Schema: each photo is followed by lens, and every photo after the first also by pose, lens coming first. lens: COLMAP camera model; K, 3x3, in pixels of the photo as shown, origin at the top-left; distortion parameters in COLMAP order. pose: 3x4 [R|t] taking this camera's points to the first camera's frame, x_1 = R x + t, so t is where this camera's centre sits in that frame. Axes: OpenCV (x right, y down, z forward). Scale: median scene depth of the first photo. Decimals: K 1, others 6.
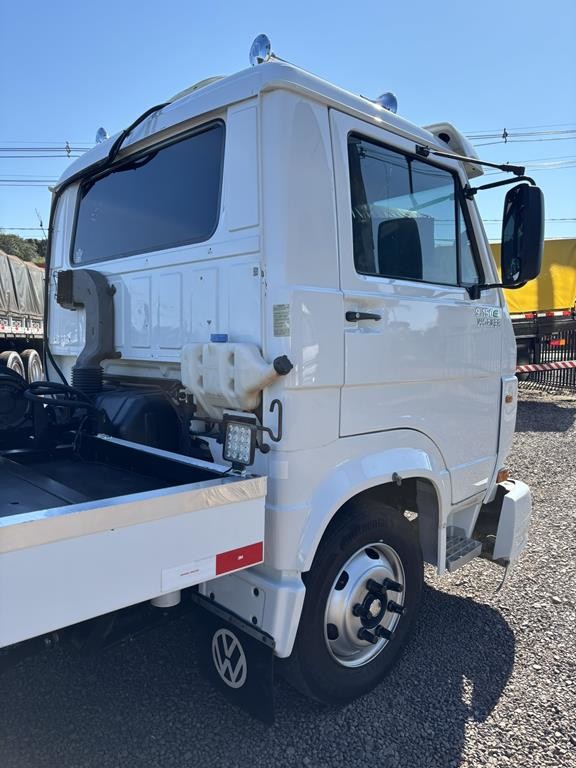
lens RADIAL K [[585.0, 0, 281.8], [0, 585.0, 385.7], [0, 0, 1]] dist [0.043527, -0.060278]
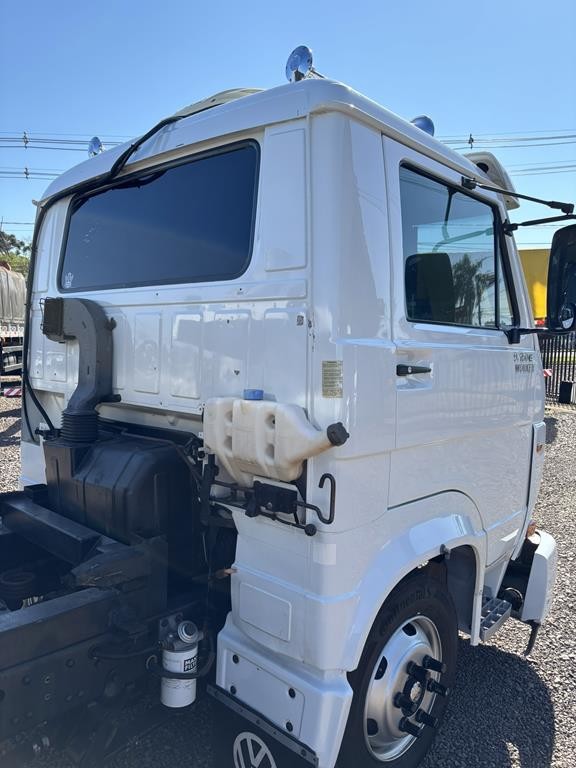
lens RADIAL K [[585.0, 0, 290.5], [0, 585.0, 384.1], [0, 0, 1]] dist [0.043527, -0.060278]
pose [[0.996905, 0.014665, 0.077235, -0.100289], [-0.013470, 0.999782, -0.015974, -0.070700], [-0.077452, 0.014884, 0.996885, 0.120260]]
